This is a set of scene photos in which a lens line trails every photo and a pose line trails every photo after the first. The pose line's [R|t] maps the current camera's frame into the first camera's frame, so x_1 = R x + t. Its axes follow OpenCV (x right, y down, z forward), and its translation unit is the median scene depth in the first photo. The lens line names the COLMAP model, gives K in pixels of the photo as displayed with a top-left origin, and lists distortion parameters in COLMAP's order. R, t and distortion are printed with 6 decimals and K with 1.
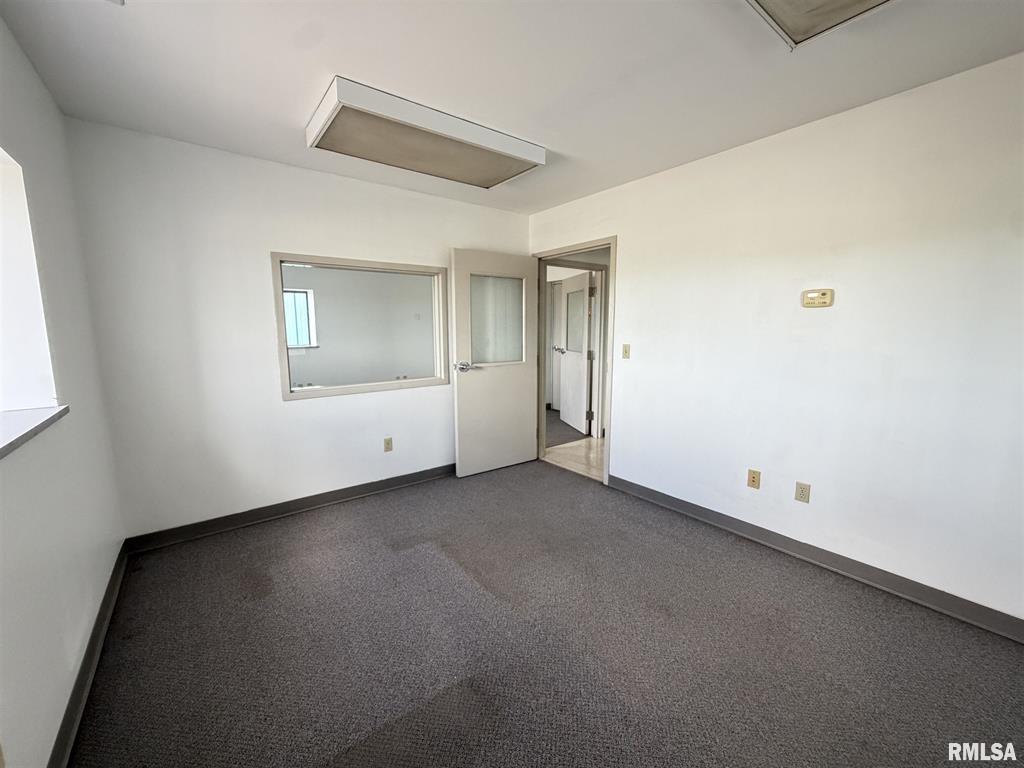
lens RADIAL K [[410.5, 0, 510.1], [0, 410.5, 382.4], [0, 0, 1]] dist [0.001291, 0.000279]
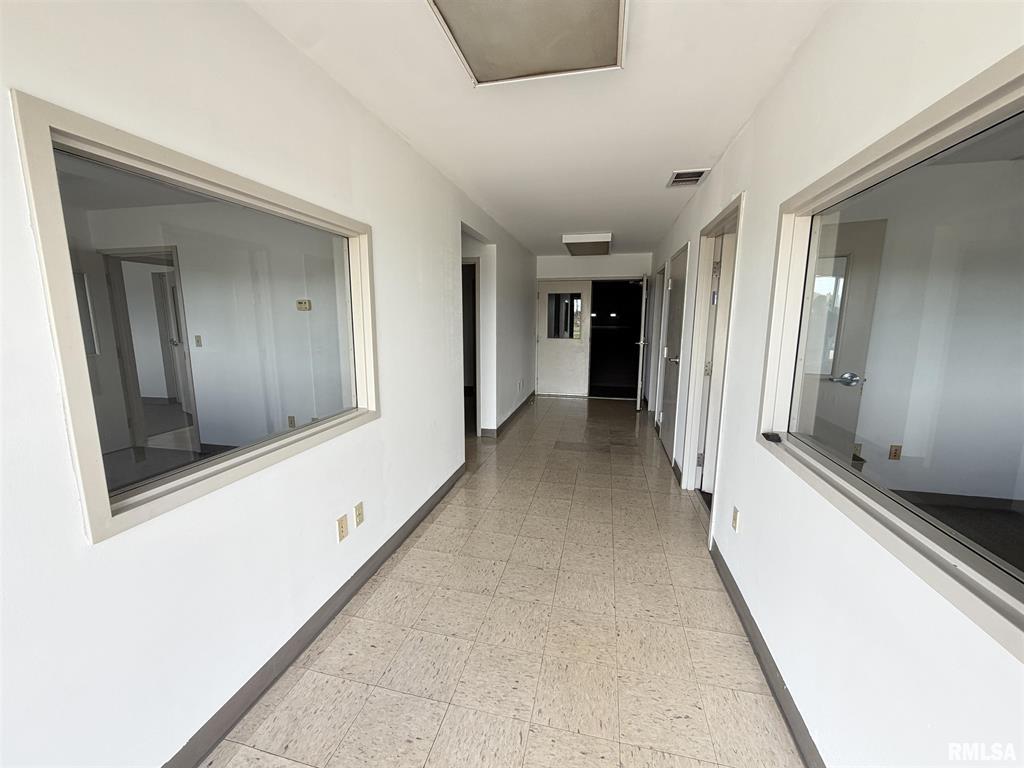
lens RADIAL K [[410.5, 0, 510.1], [0, 410.5, 382.4], [0, 0, 1]] dist [0.001291, 0.000279]
pose [[0.771614, -0.092897, 0.629271, 0.181191], [0.078963, 0.995615, 0.050155, 0.051662], [-0.631171, 0.010988, 0.775566, -0.469932]]
